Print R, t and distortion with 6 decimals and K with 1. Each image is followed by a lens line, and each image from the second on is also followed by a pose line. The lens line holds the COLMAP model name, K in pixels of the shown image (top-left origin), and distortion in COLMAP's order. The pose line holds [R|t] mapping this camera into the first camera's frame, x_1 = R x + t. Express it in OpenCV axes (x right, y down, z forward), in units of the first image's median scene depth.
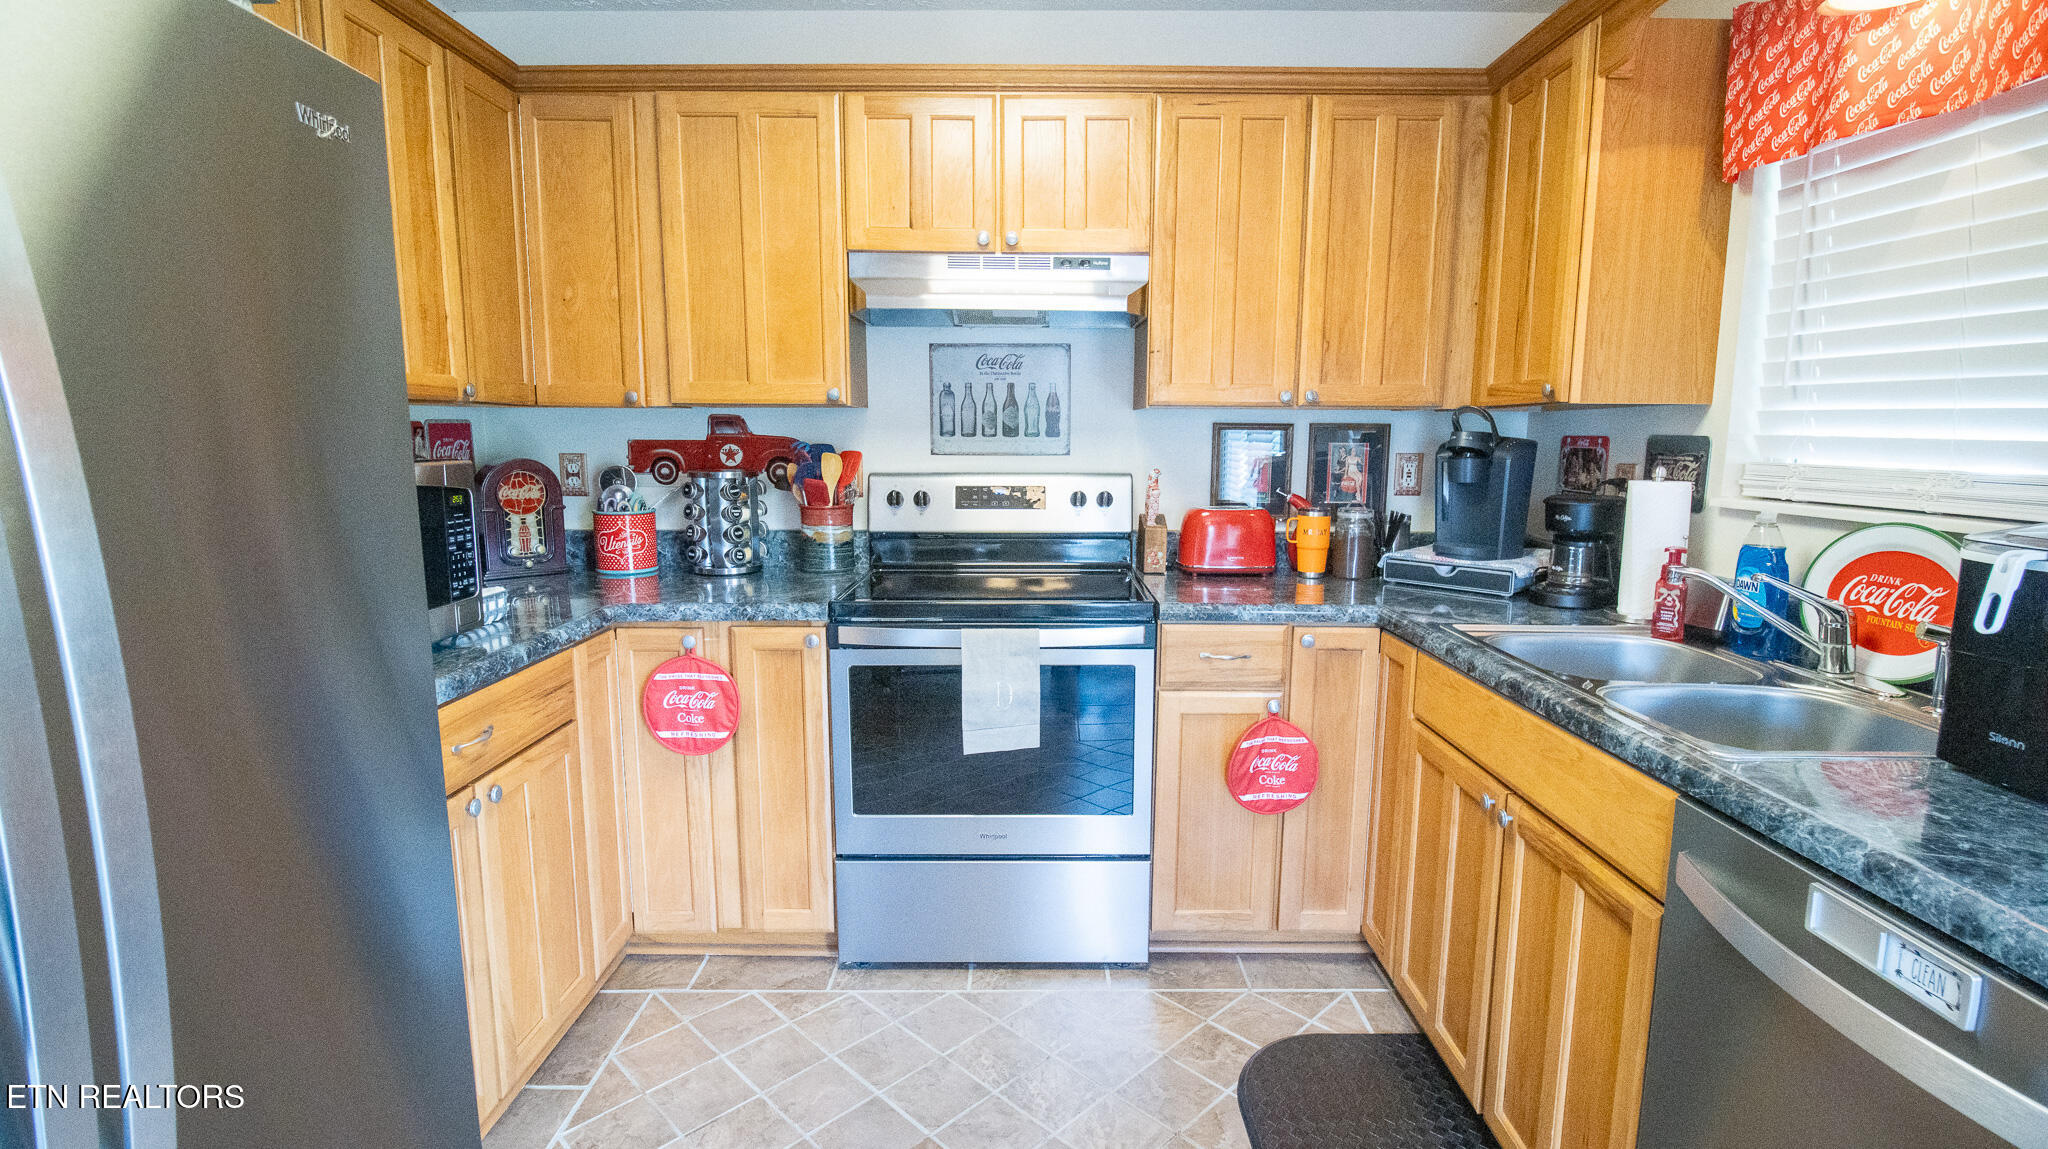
lens RADIAL K [[946.8, 0, 1033.0], [0, 946.8, 568.8], [0, 0, 1]] dist [0.001562, -0.013893]
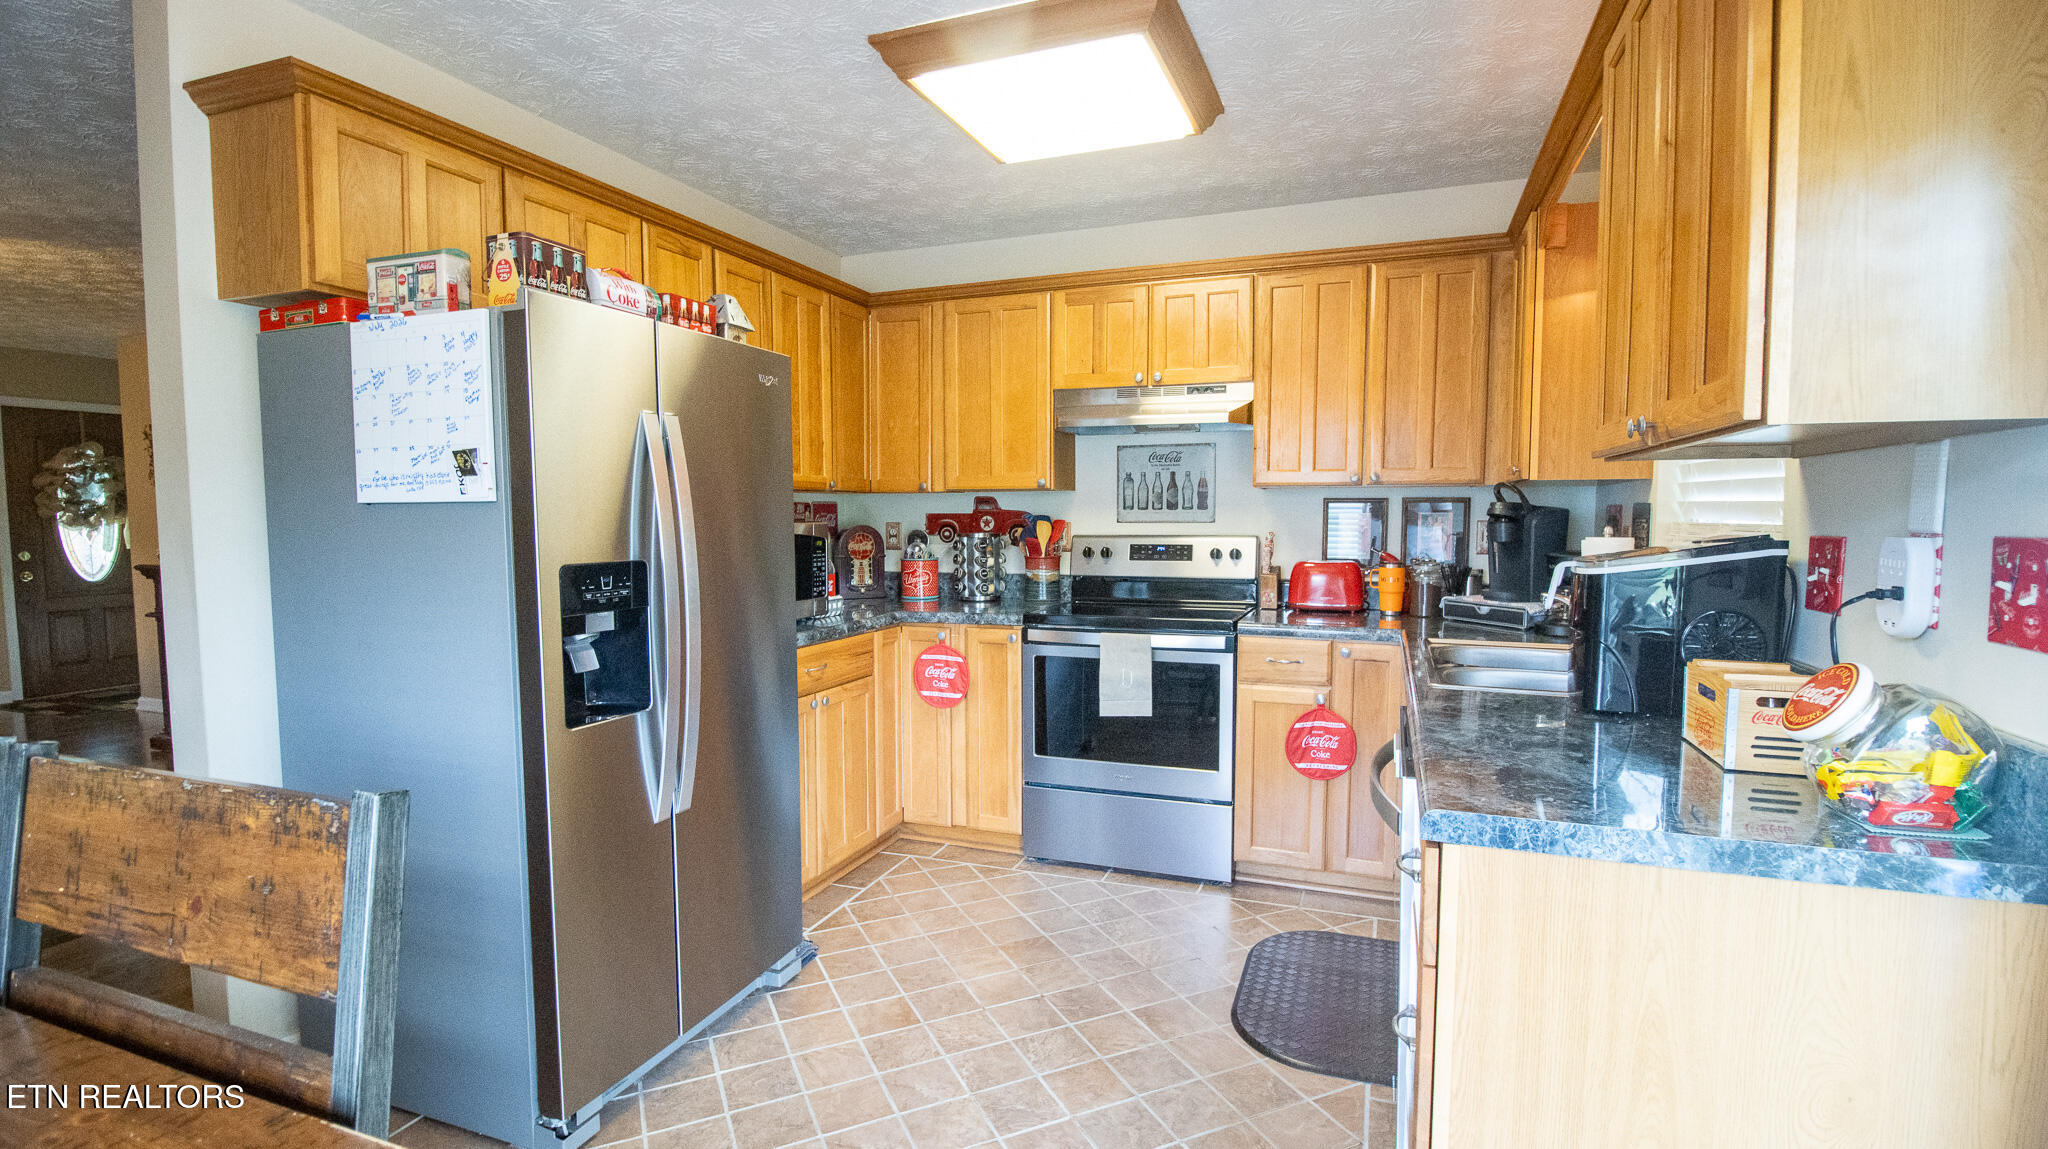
lens RADIAL K [[946.8, 0, 1033.0], [0, 946.8, 568.8], [0, 0, 1]] dist [0.001562, -0.013893]
pose [[0.937102, 0.014409, -0.348759, 0.316559], [-0.044340, 0.995968, -0.077990, 0.075879], [0.346229, 0.088549, 0.933962, -0.426455]]
